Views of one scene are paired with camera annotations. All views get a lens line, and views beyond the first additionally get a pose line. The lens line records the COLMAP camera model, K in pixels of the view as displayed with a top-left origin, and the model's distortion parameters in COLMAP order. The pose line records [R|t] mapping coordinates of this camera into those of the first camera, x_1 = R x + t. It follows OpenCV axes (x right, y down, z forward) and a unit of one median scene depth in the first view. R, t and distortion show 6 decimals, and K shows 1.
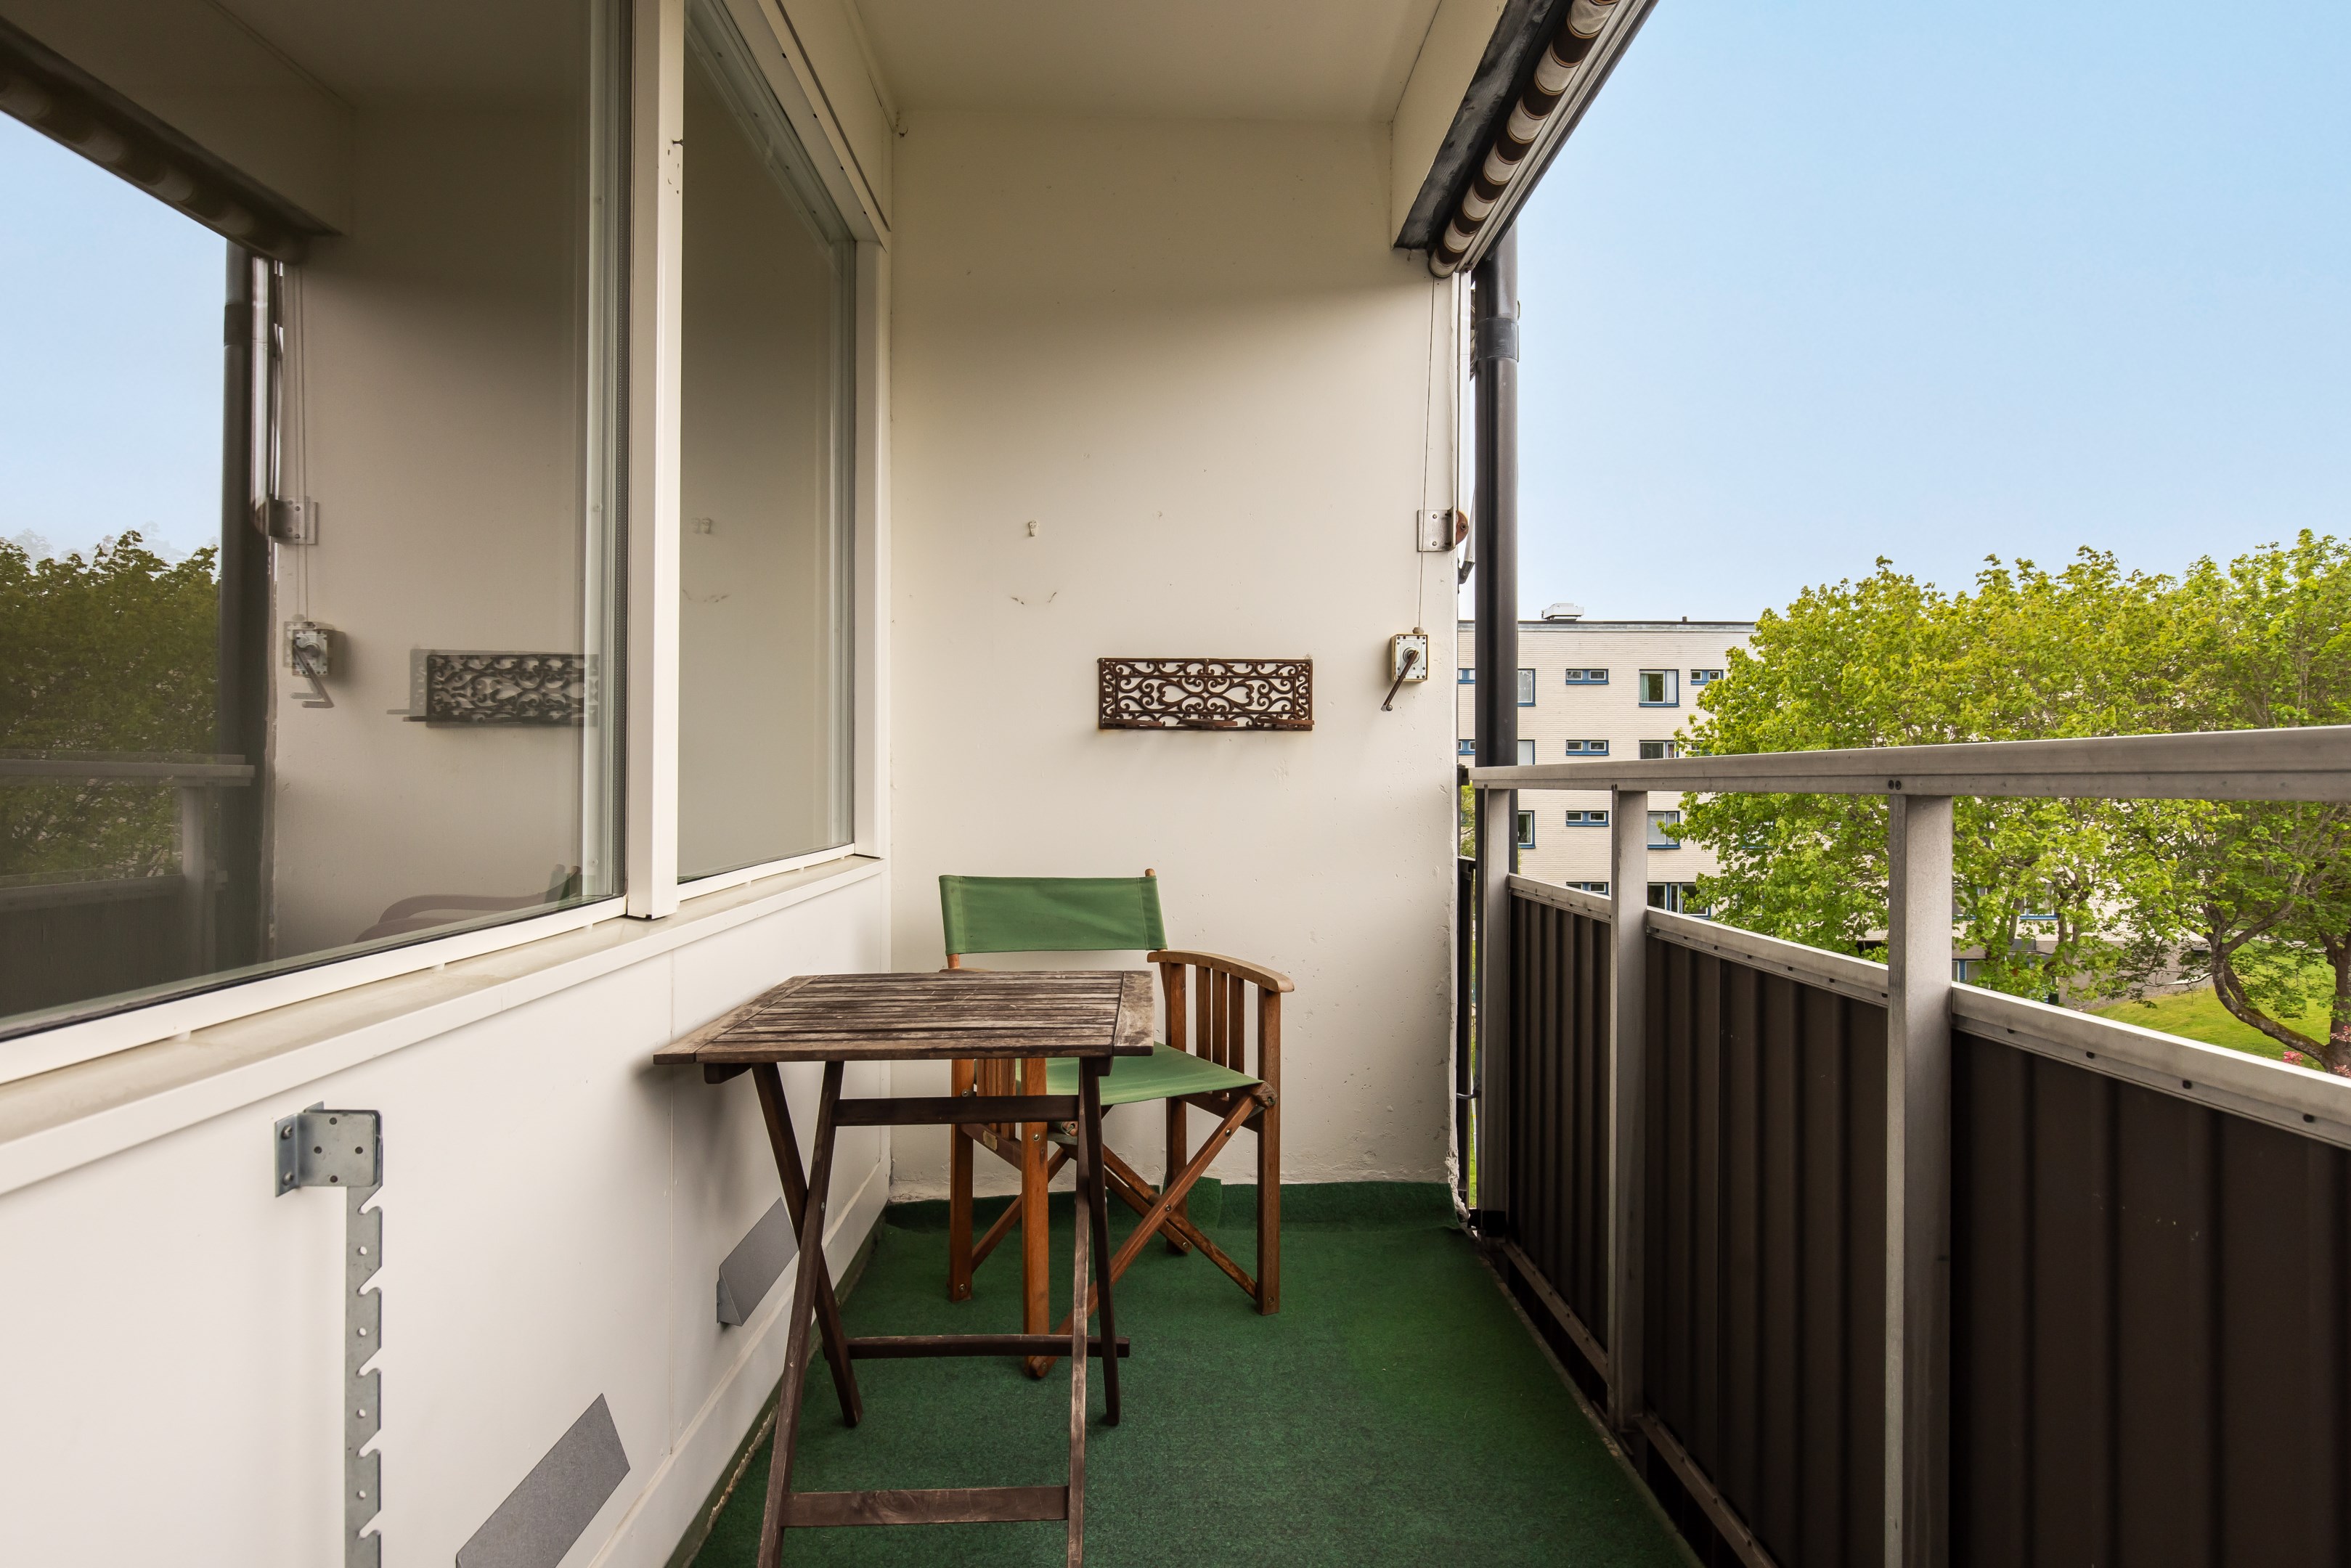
lens RADIAL K [[1259.2, 0, 1181.7], [0, 1259.2, 761.3], [0, 0, 1]] dist [0.000476, -0.000760]
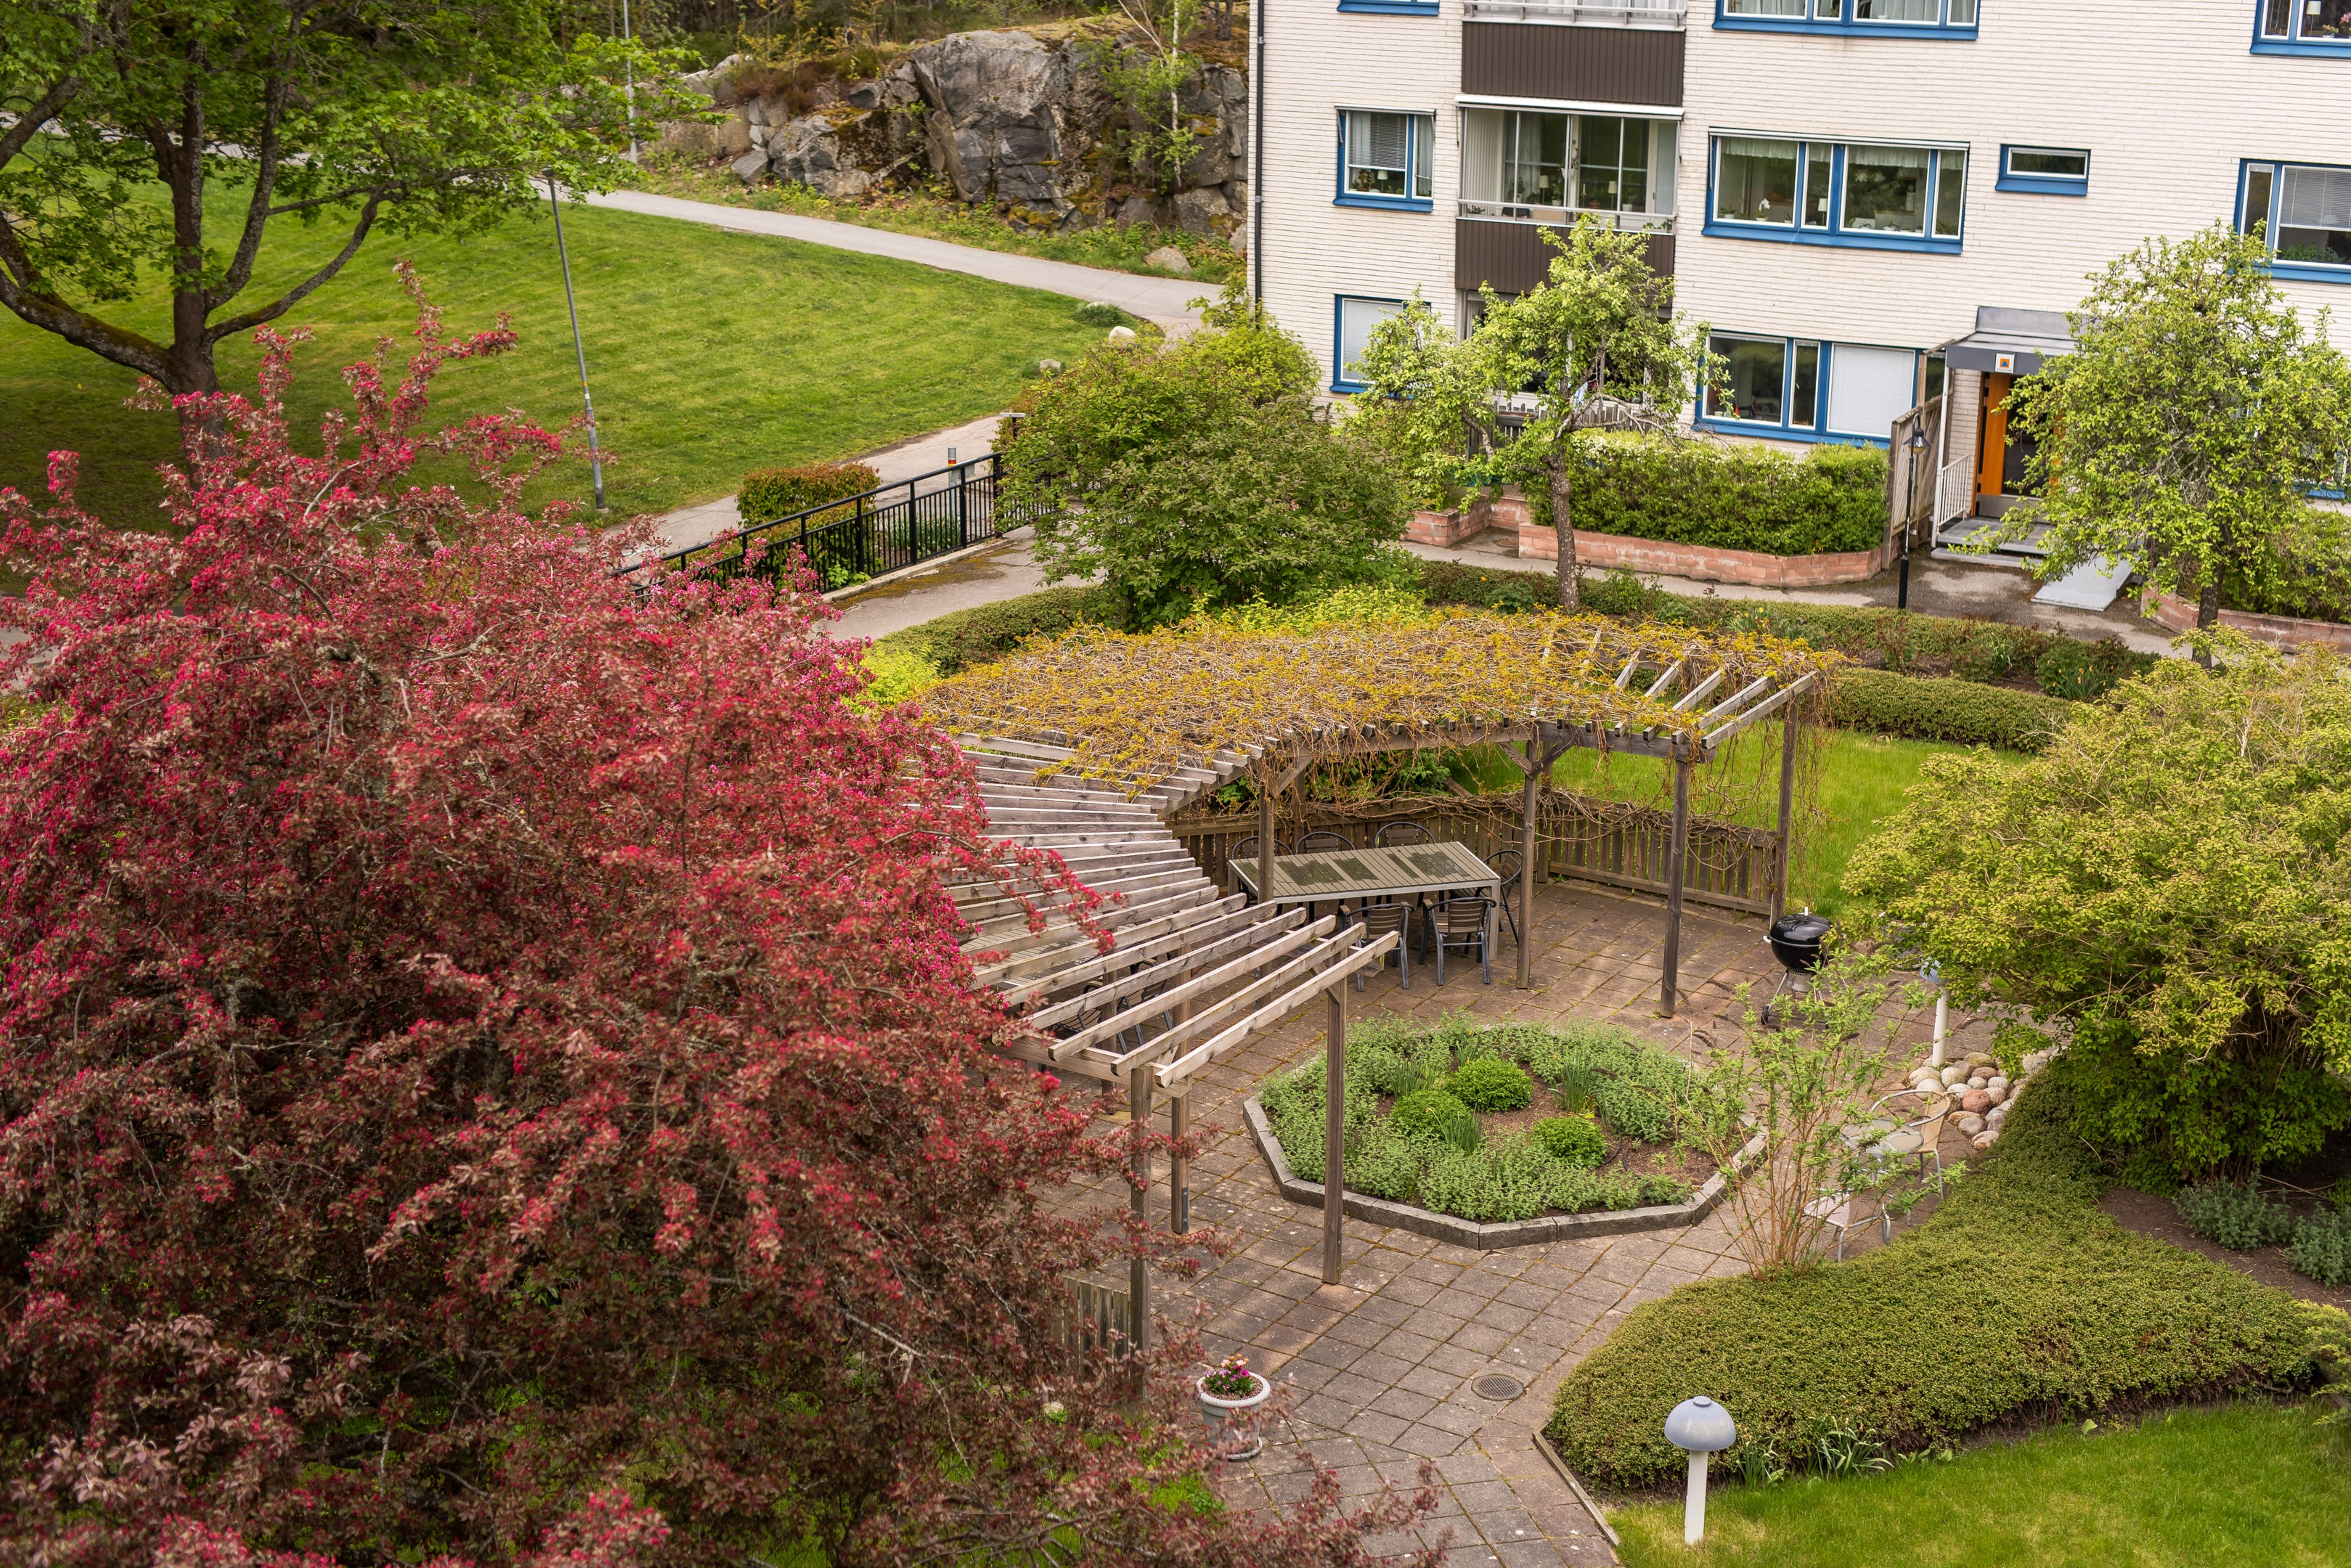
lens RADIAL K [[3252.3, 0, 1200.9], [0, 3252.3, 777.9], [0, 0, 1]] dist [0.010769, -0.037721]
pose [[0.507638, -0.253688, 0.823375, 0.262882], [-0.015567, 0.952811, 0.303165, -0.074433], [-0.861430, -0.166716, 0.479734, 0.166048]]
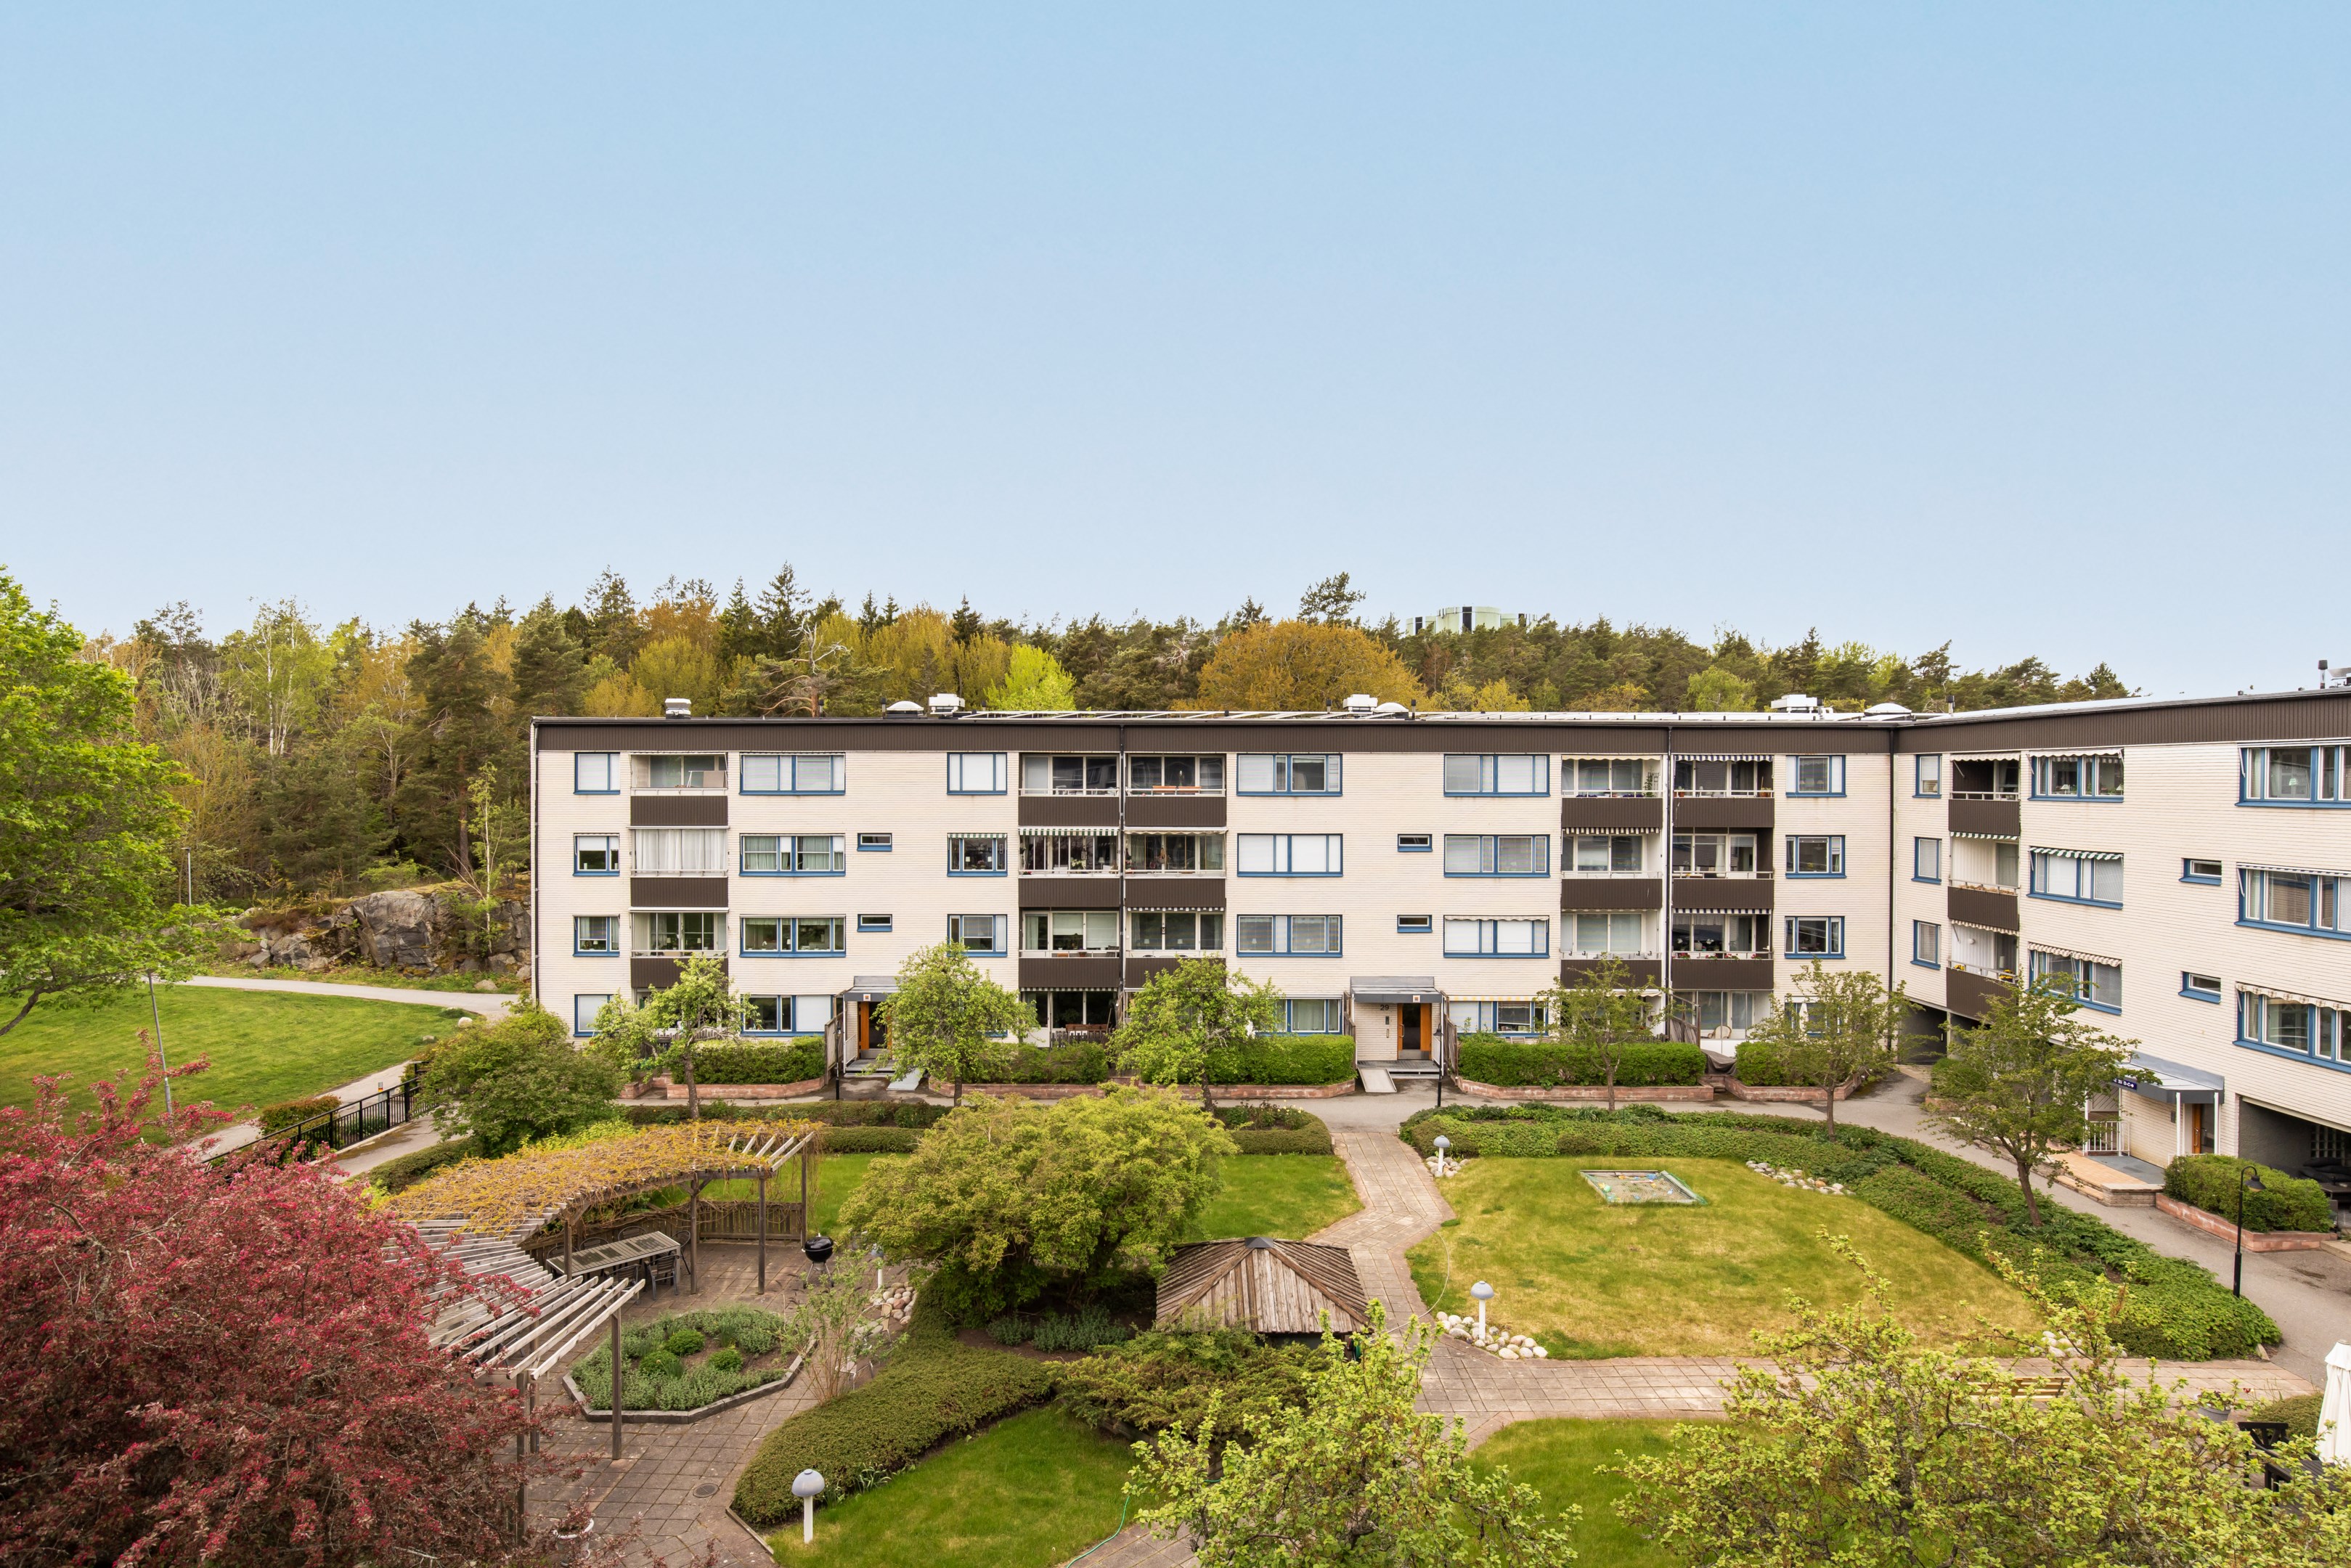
lens RADIAL K [[1252.8, 0, 1177.6], [0, 1252.8, 788.2], [0, 0, 1]] dist [0.001657, -0.000354]
pose [[0.025691, -0.011255, 0.999607, 0.231390], [-0.010469, 0.999879, 0.011527, -0.098358], [-0.999615, -0.010761, 0.025570, 0.411157]]
